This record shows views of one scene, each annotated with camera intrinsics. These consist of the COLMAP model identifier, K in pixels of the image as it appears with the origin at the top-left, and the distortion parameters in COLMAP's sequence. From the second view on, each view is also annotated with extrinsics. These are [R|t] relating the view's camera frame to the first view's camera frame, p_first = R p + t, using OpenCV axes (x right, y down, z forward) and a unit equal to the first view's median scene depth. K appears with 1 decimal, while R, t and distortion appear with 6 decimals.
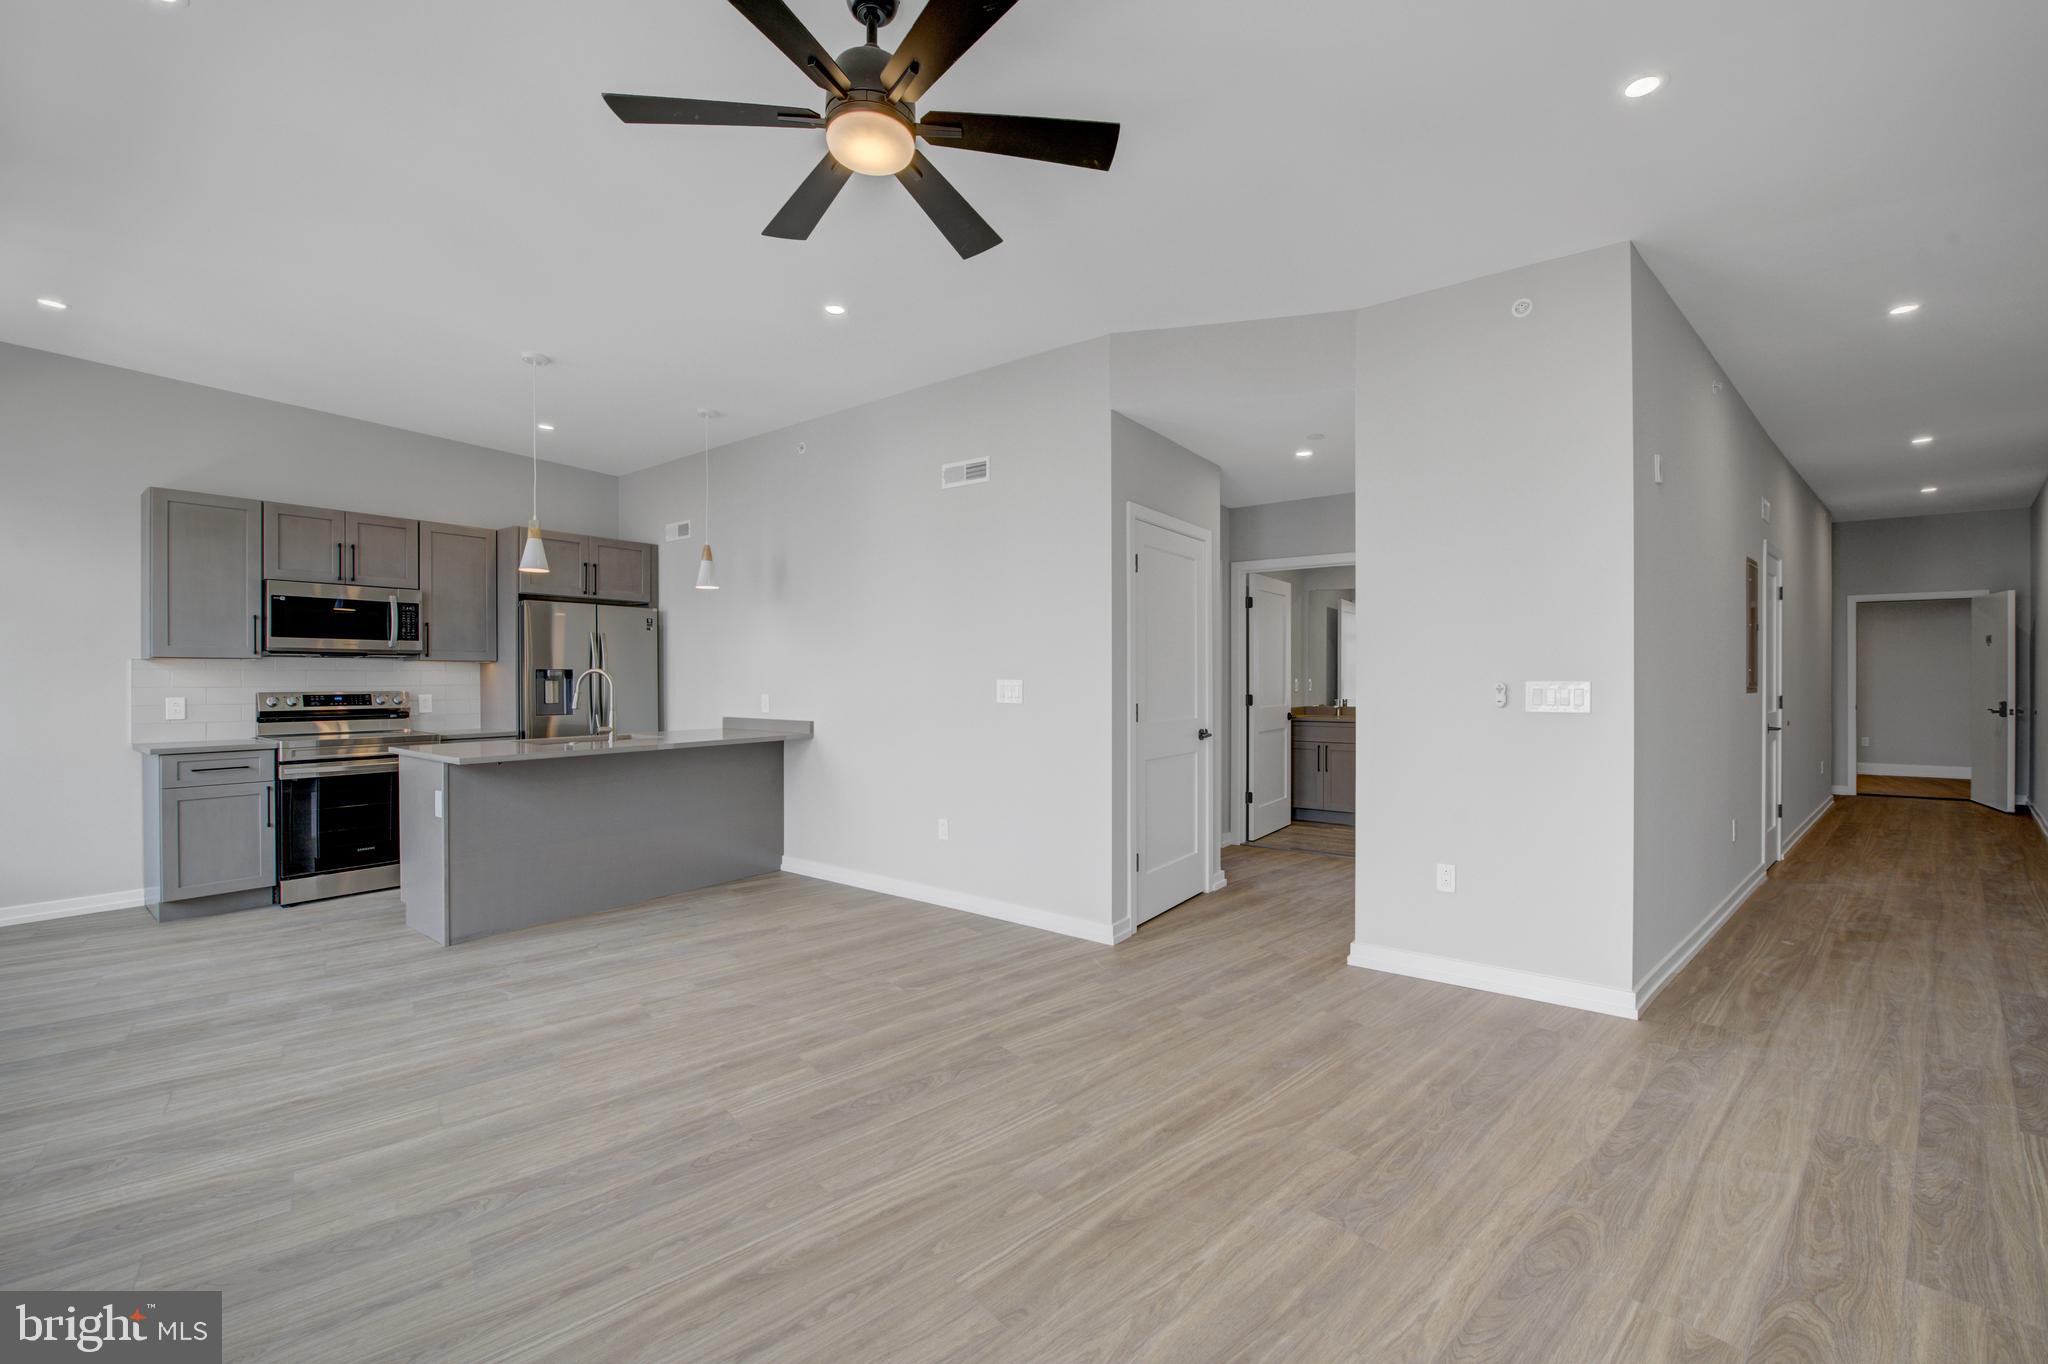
lens RADIAL K [[834.1, 0, 1052.3], [0, 834.1, 677.2], [0, 0, 1]] dist [-0.020754, -0.000362]
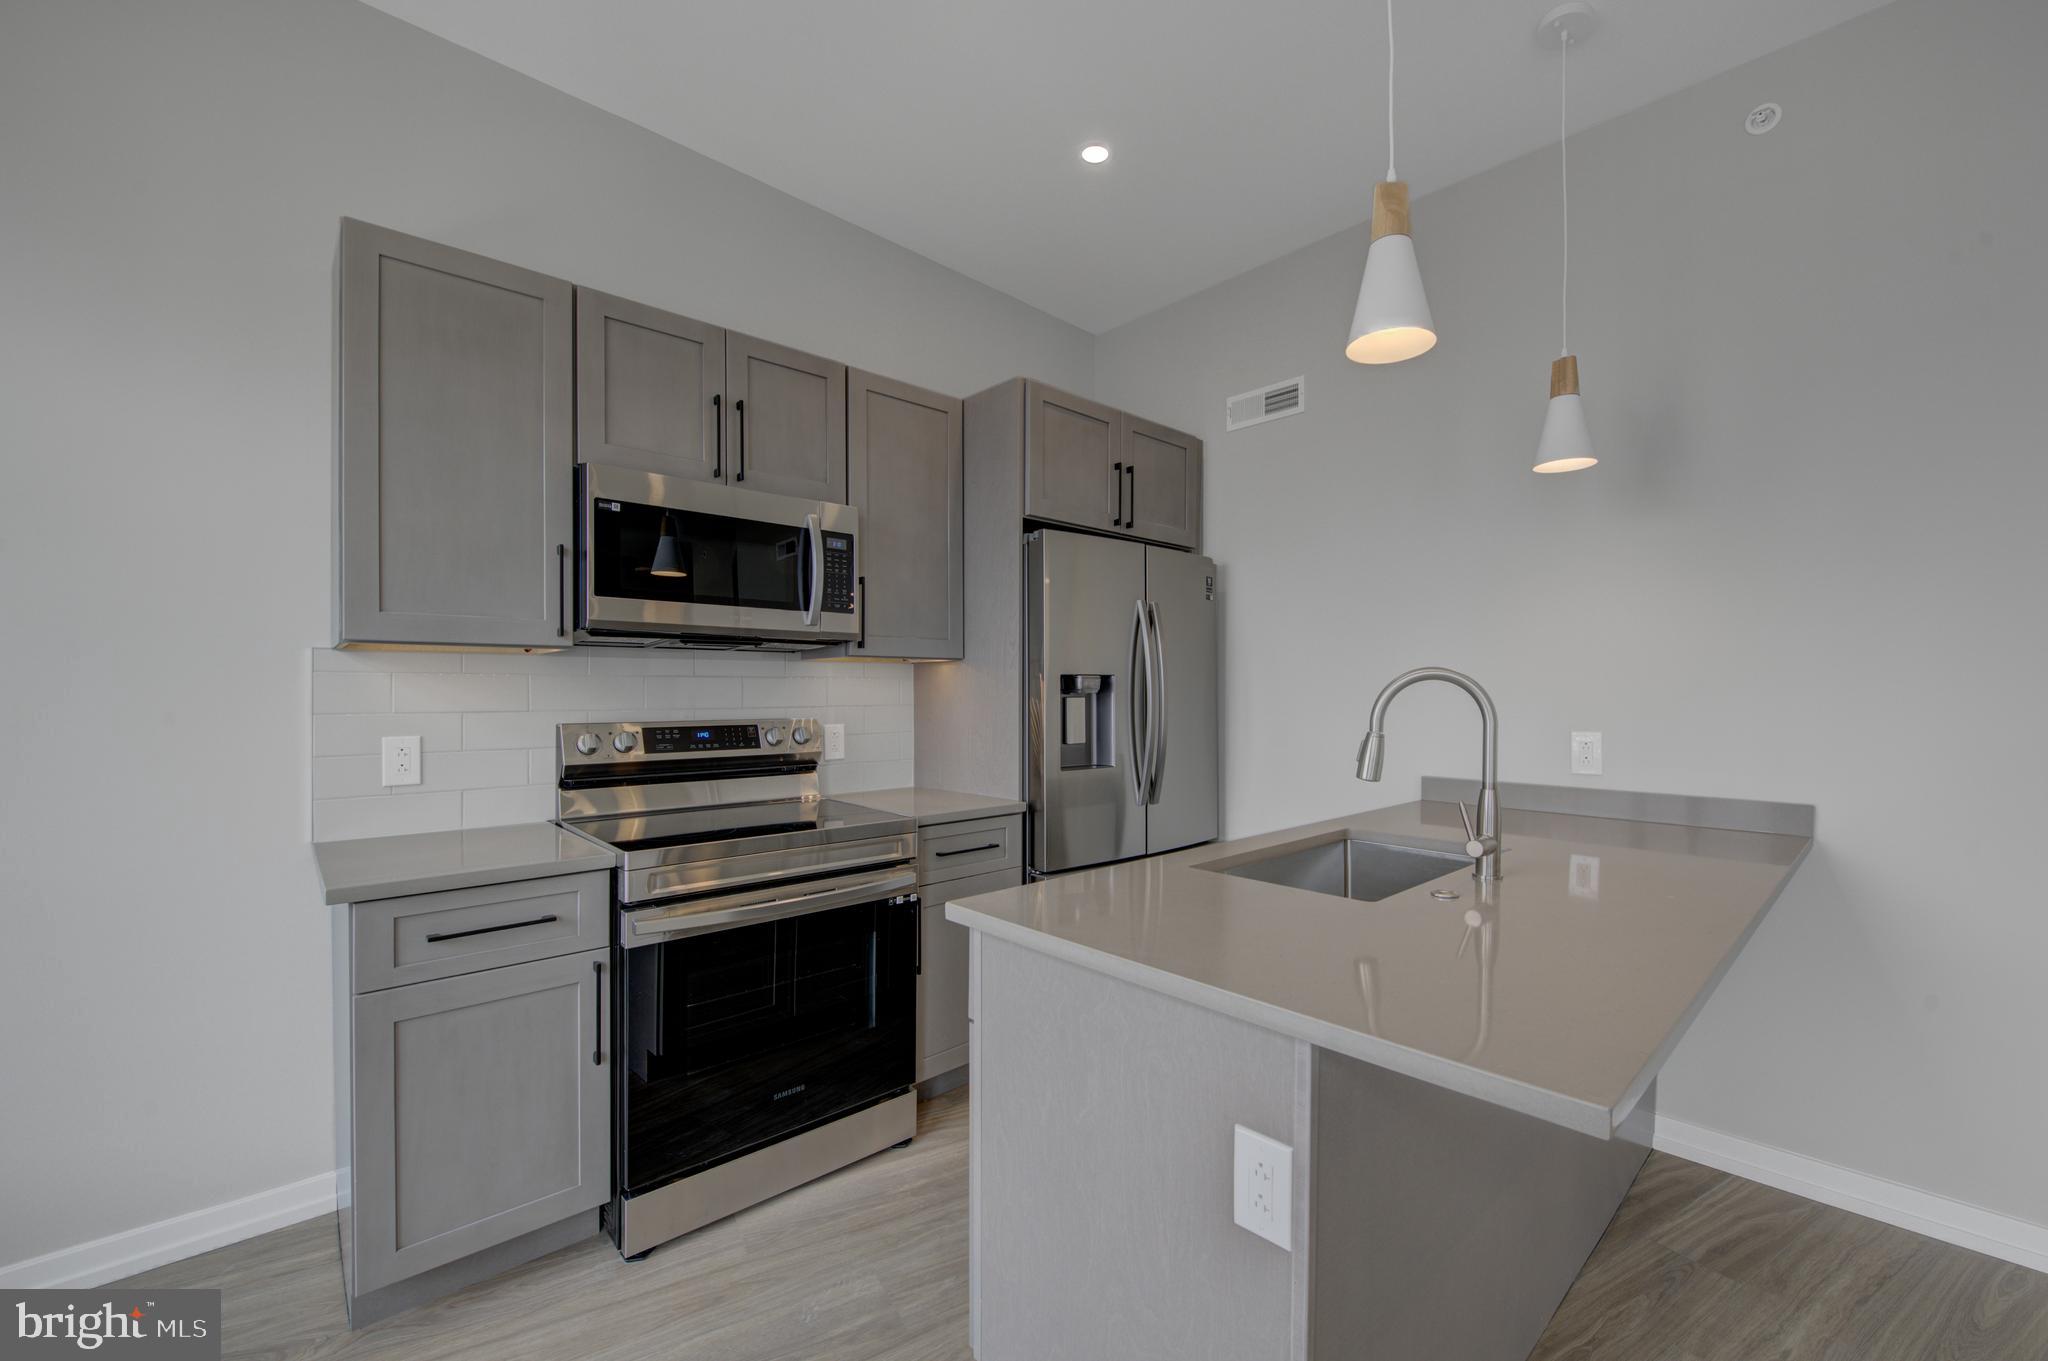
lens RADIAL K [[832.7, 0, 1026.1], [0, 832.7, 692.6], [0, 0, 1]] dist [-0.007187, -0.000672]
pose [[0.979030, 0.004083, -0.203678, -0.648602], [-0.003517, 0.999989, 0.003144, -0.000843], [0.203688, -0.002362, 0.979033, 0.623798]]
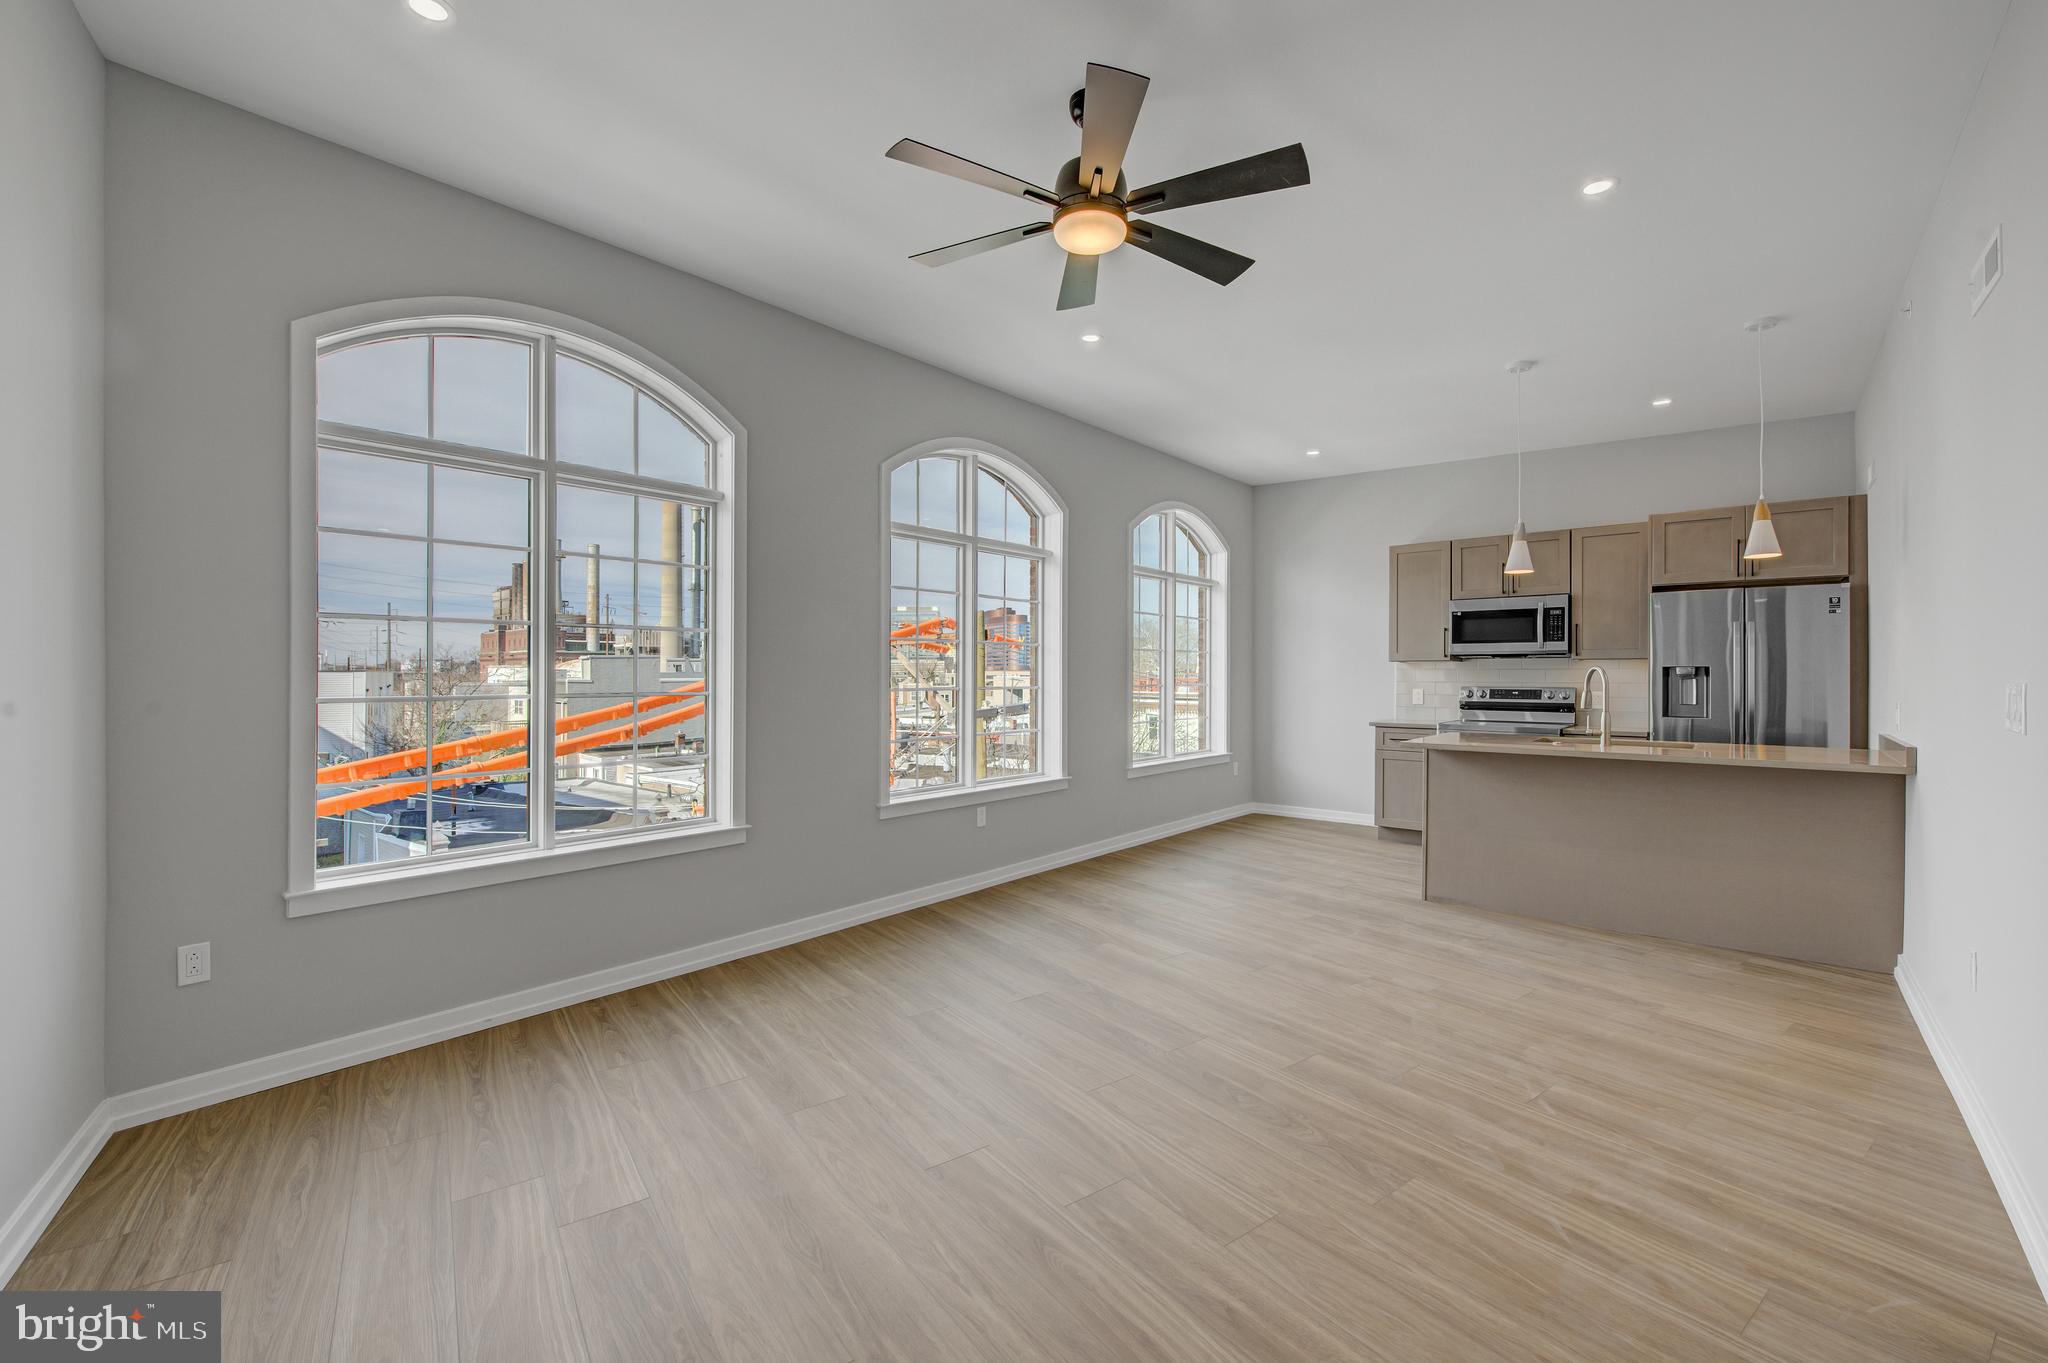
lens RADIAL K [[832.7, 0, 1017.8], [0, 832.7, 671.8], [0, 0, 1]] dist [-0.007187, -0.000672]
pose [[-0.108513, -0.001733, -0.994093, 0.443751], [-0.001528, 0.999998, -0.001576, -0.001603], [0.994094, 0.001348, -0.108516, 0.457414]]
